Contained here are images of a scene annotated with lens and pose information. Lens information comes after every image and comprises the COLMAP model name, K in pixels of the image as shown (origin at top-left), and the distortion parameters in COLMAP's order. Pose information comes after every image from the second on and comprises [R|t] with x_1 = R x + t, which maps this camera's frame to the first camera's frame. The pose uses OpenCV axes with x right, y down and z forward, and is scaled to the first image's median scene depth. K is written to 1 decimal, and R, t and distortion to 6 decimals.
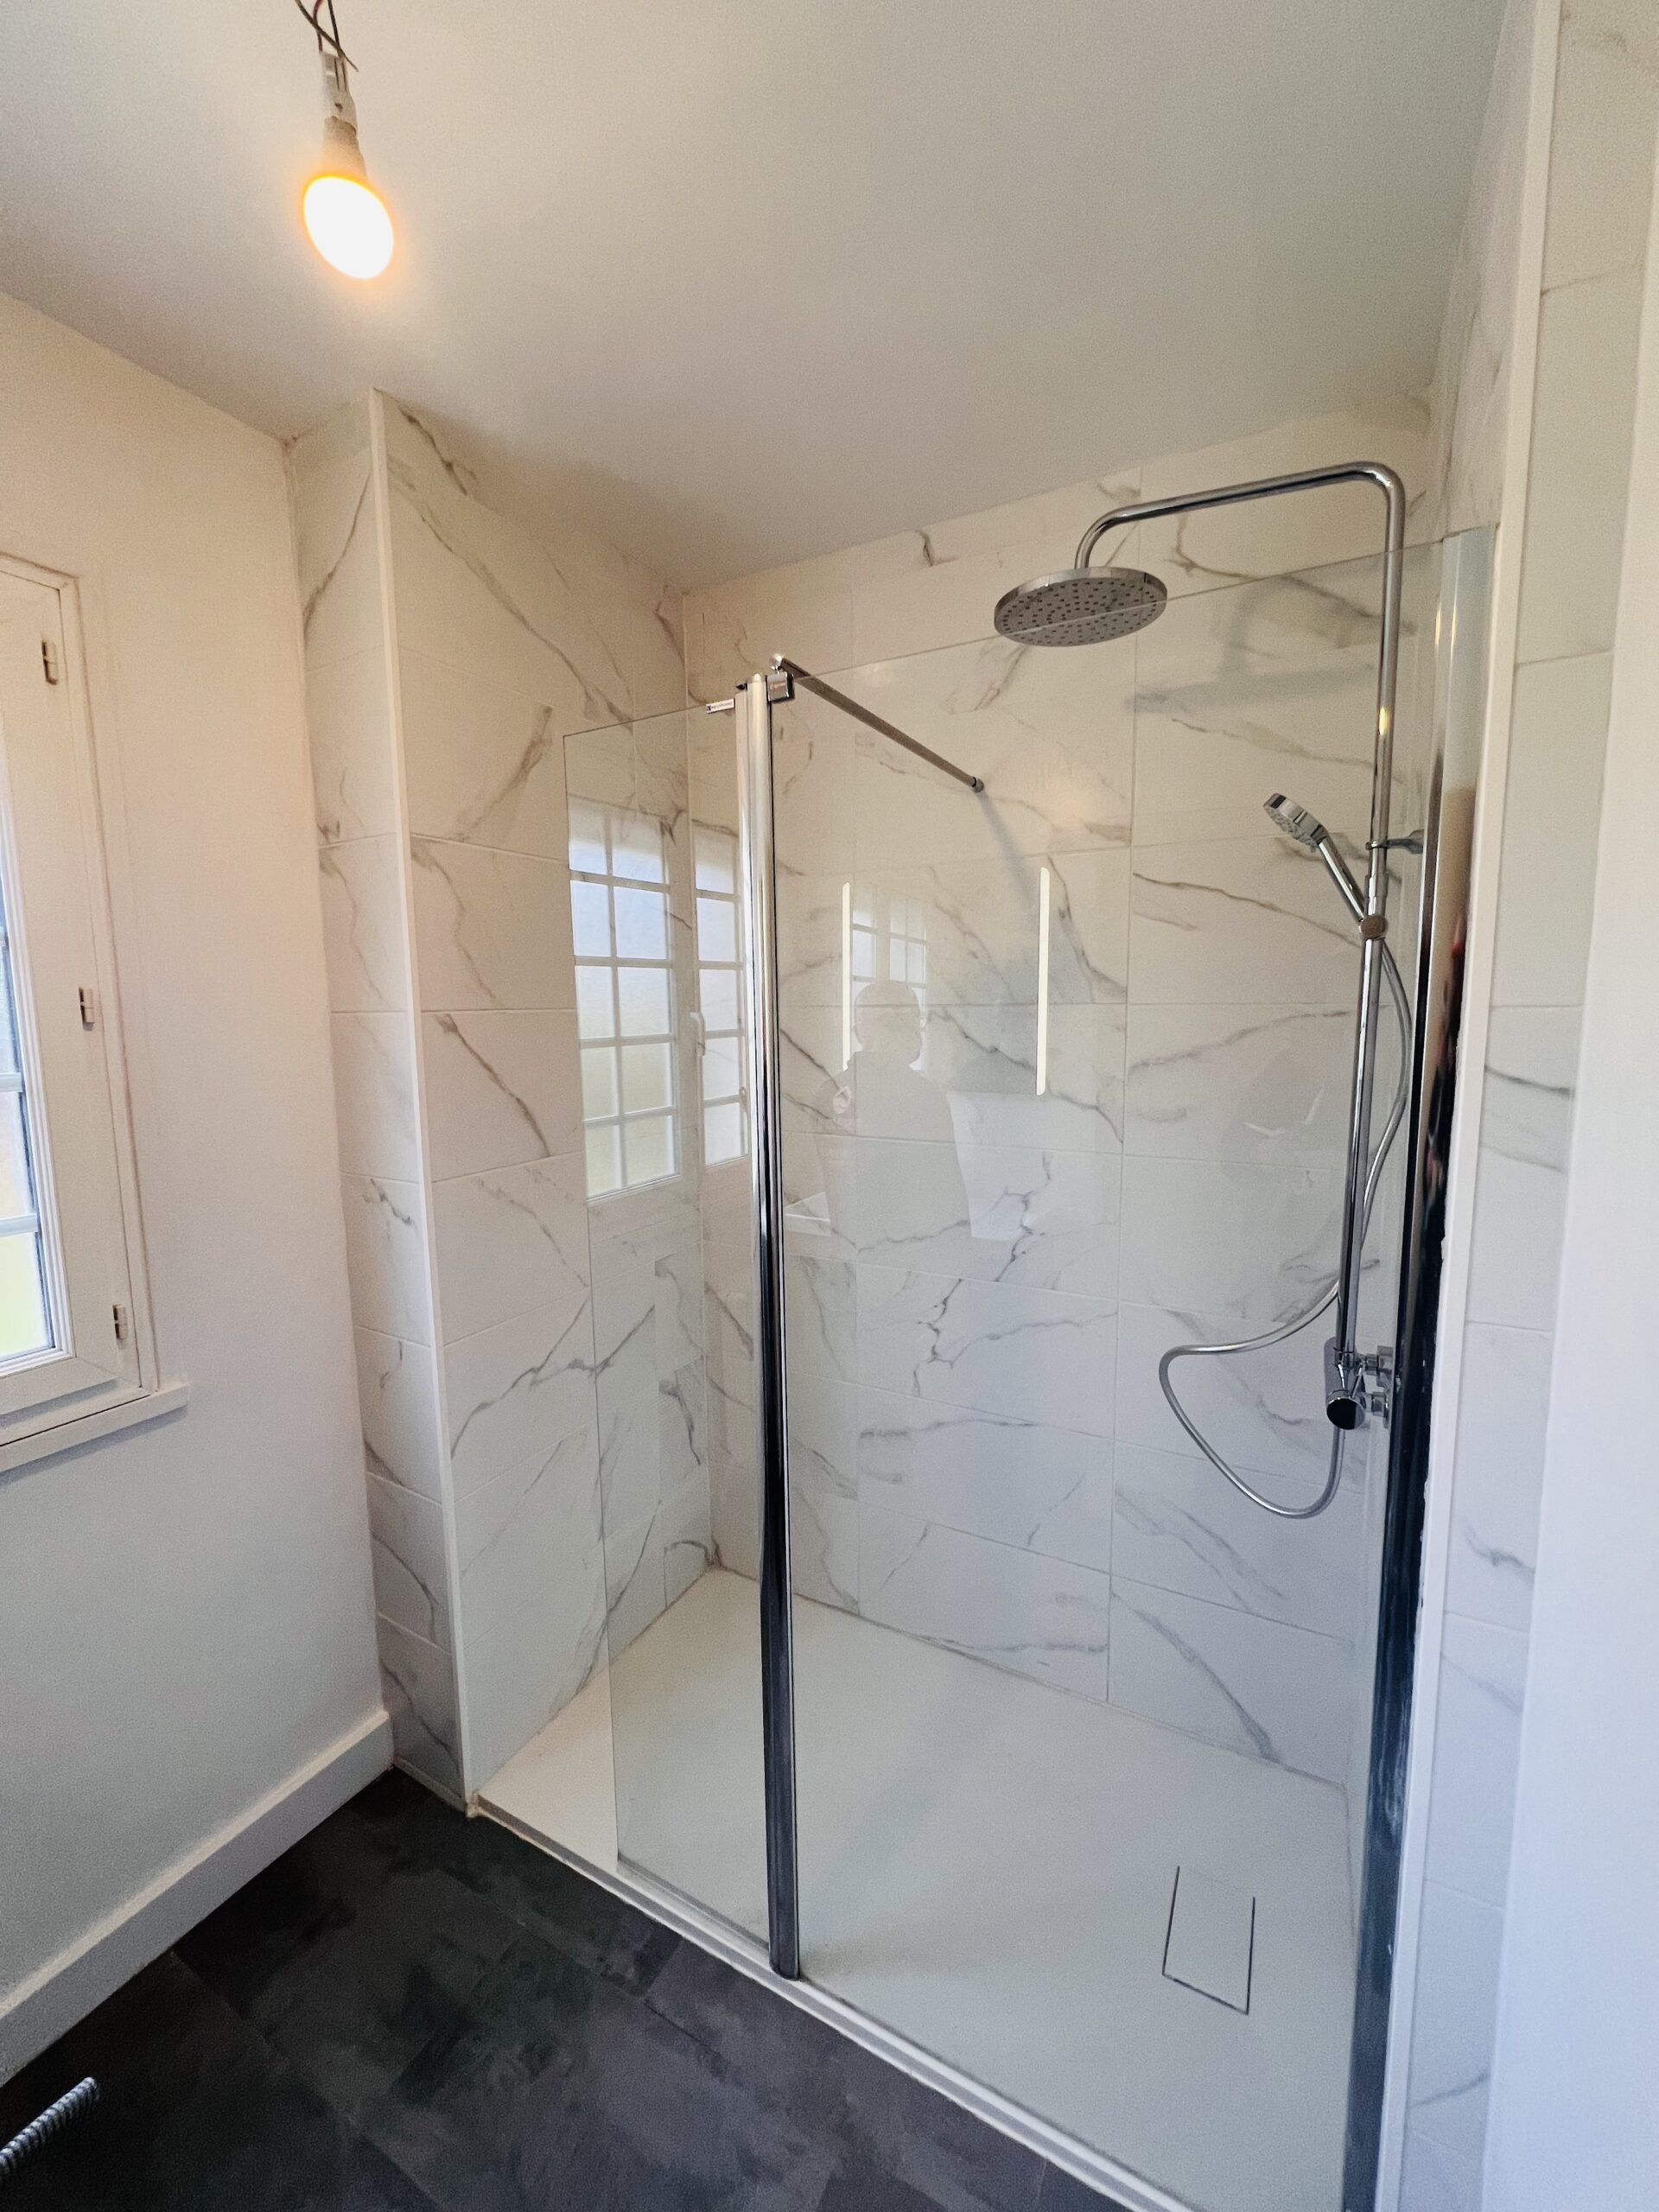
lens RADIAL K [[878.5, 0, 829.5], [0, 878.5, 1106.0], [0, 0, 1]] dist [-0.000290, -0.000251]
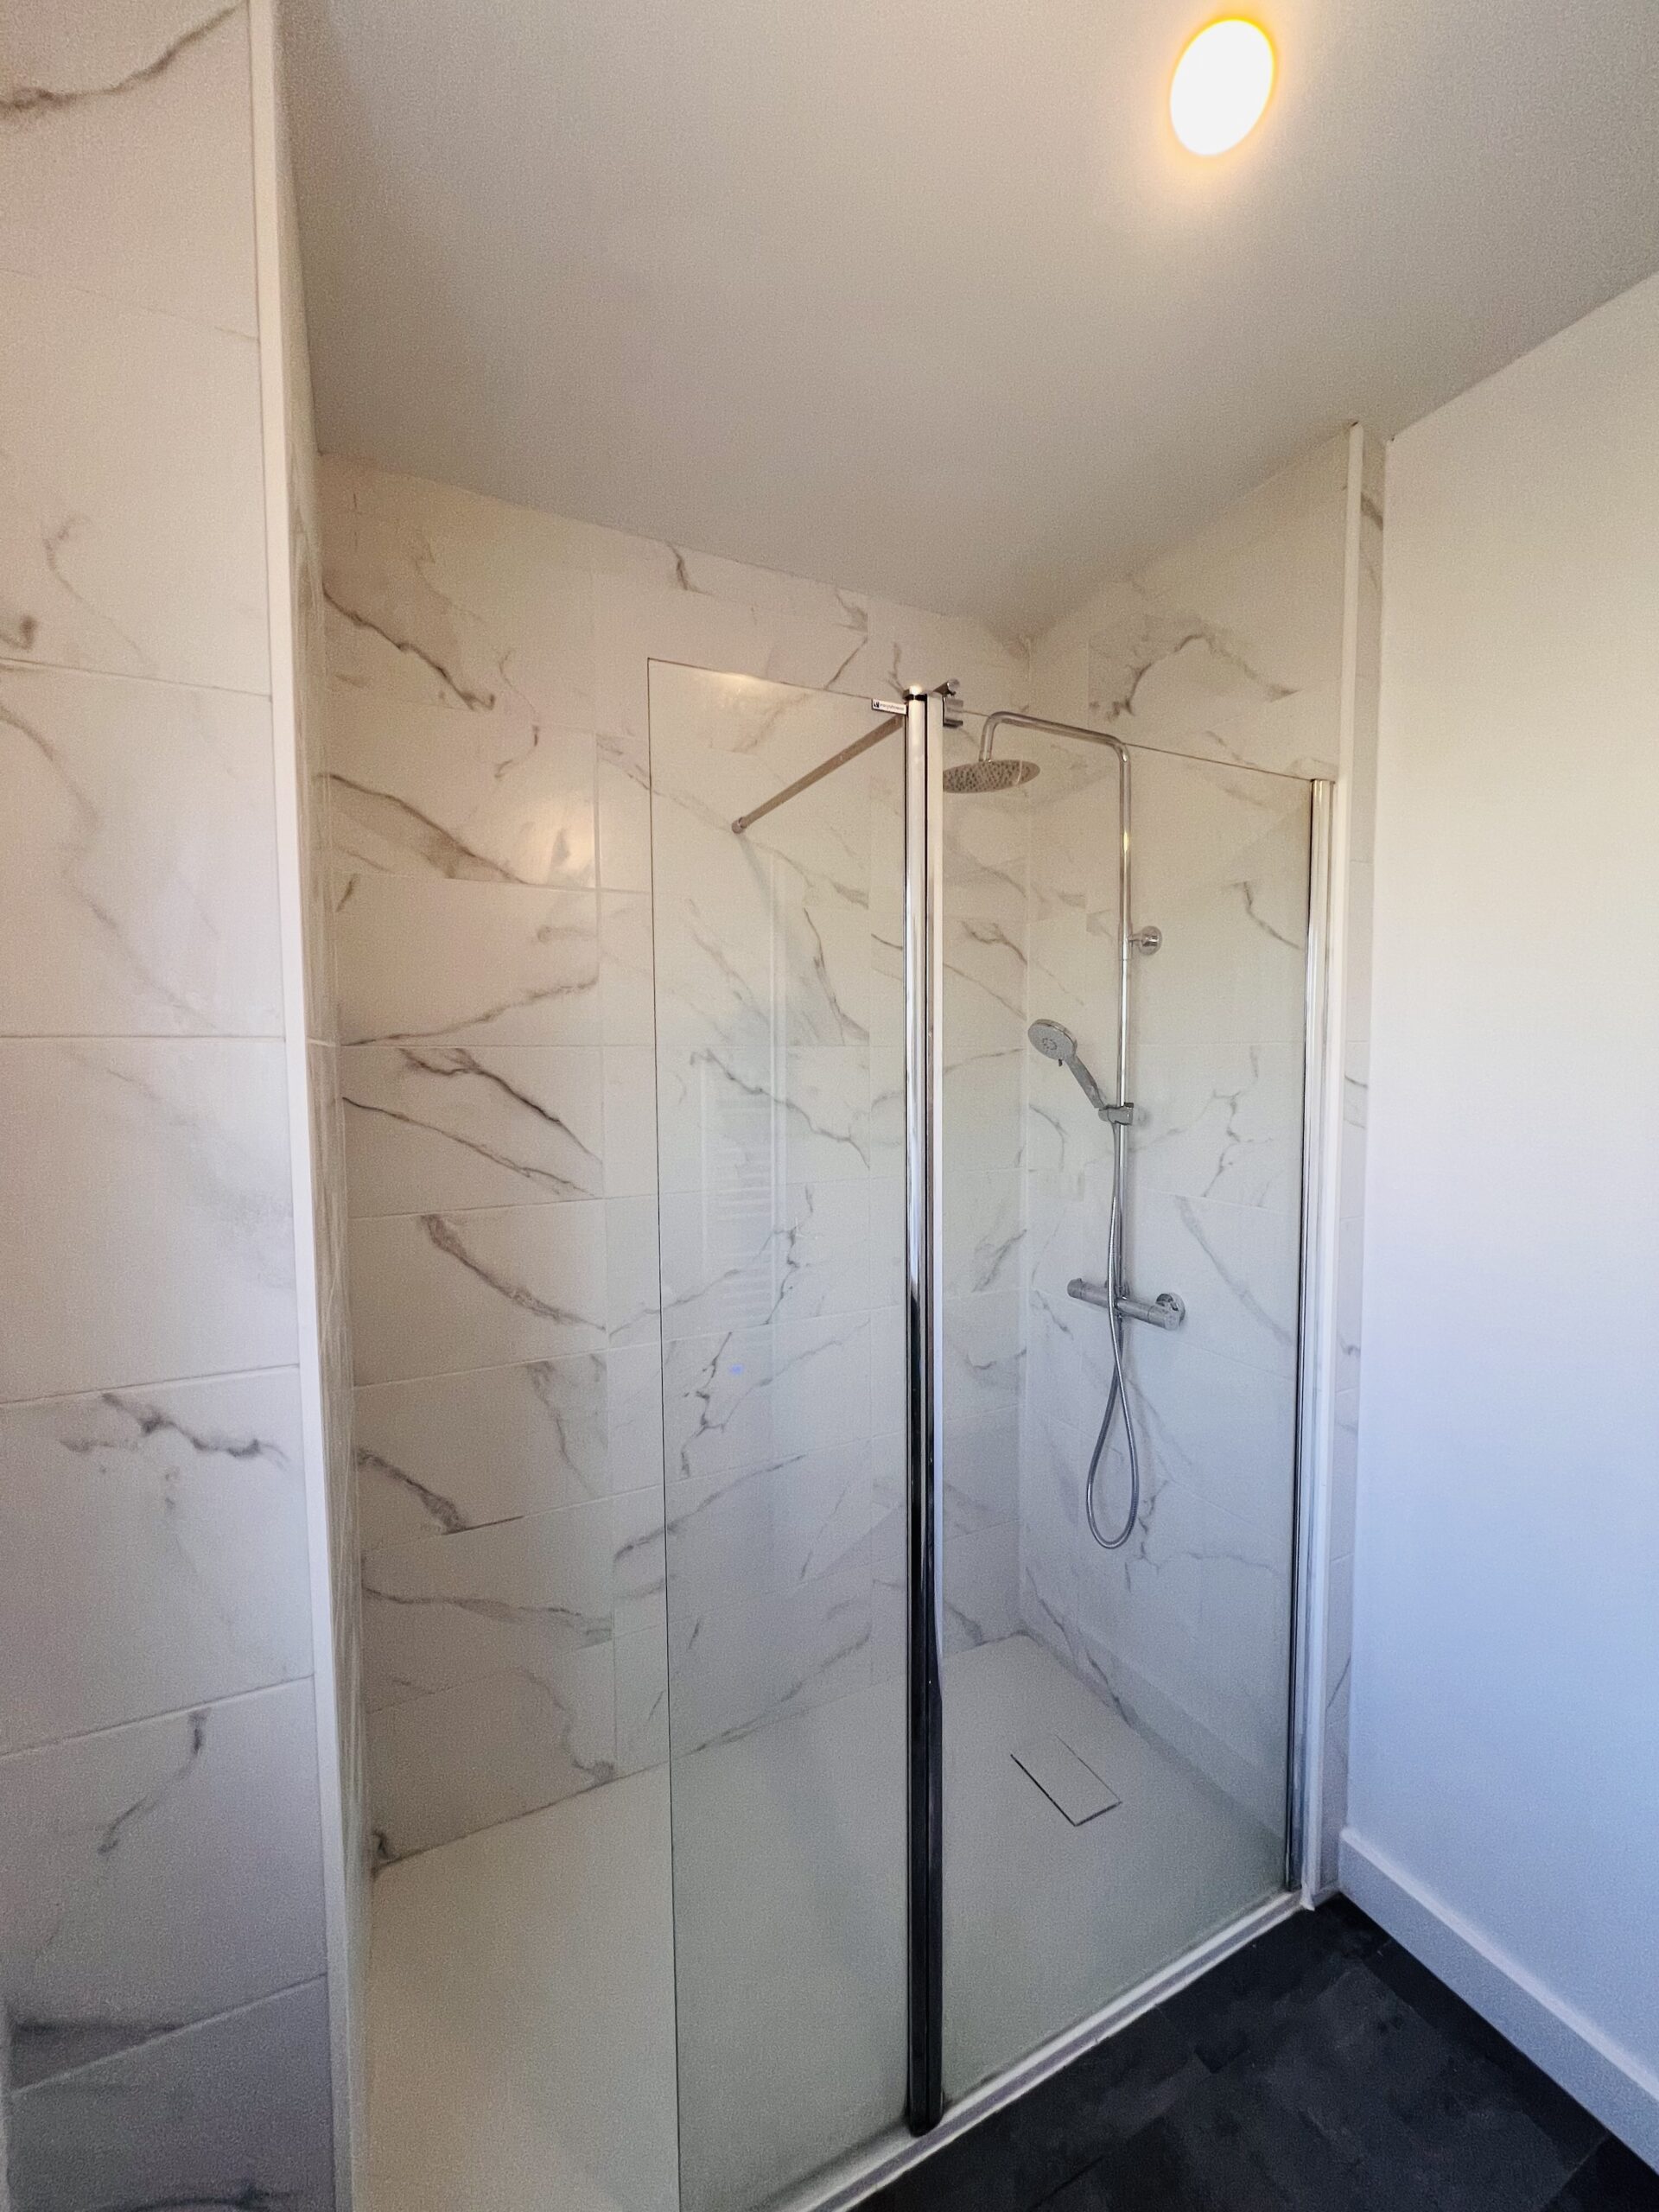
lens RADIAL K [[884.1, 0, 829.5], [0, 884.1, 1106.0], [0, 0, 1]] dist [-0.006777, 0.002534]
pose [[0.578709, -0.040796, 0.814513, -0.619492], [0.093875, 0.995442, -0.016839, -0.023075], [-0.810113, 0.086207, 0.579900, 0.374994]]
